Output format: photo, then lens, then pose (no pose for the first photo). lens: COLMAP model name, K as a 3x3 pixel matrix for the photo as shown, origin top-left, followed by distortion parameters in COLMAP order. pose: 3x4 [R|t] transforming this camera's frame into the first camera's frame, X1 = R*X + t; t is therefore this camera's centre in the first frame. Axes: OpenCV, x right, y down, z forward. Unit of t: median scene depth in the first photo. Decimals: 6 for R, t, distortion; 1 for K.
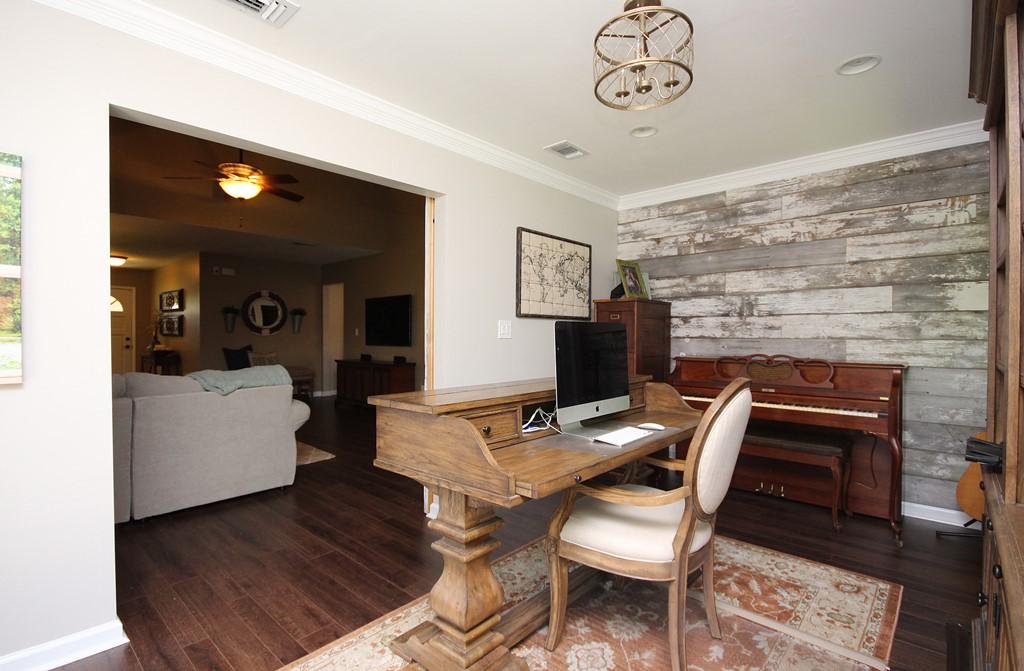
lens RADIAL K [[482.8, 0, 512.0], [0, 482.8, 335.5], [0, 0, 1]] dist [-0.000438, -0.000021]
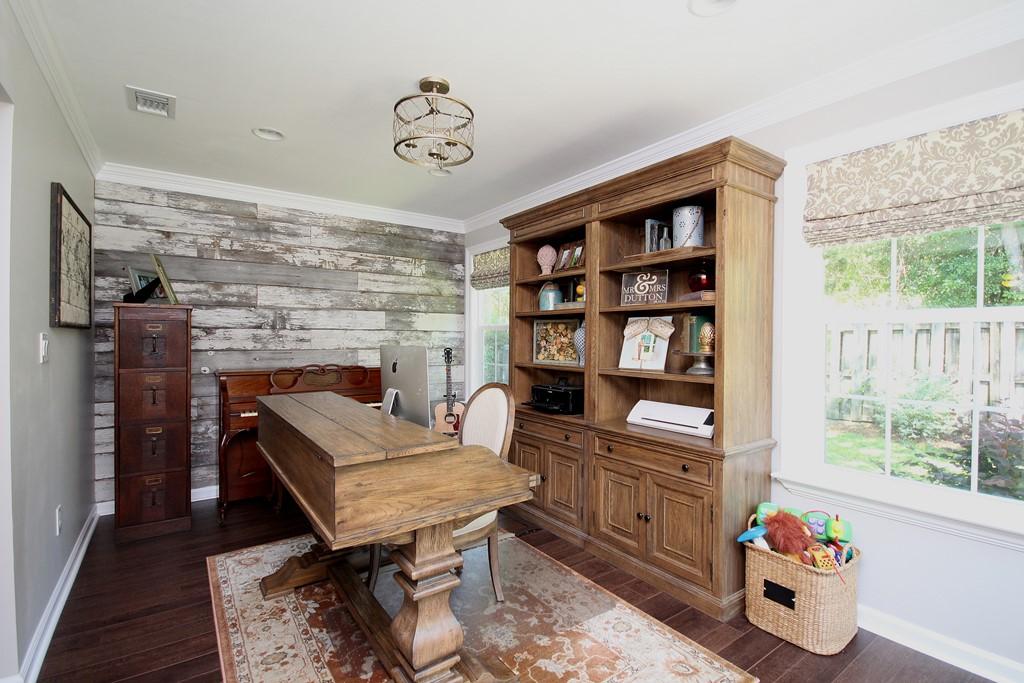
lens RADIAL K [[475.9, 0, 517.0], [0, 475.9, 341.2], [0, 0, 1]] dist [0.004187, 0.000400]
pose [[0.217835, -0.009086, 0.975943, -0.429466], [-0.002032, 0.999950, 0.009763, -0.025108], [-0.975984, -0.004110, 0.217806, 0.266061]]
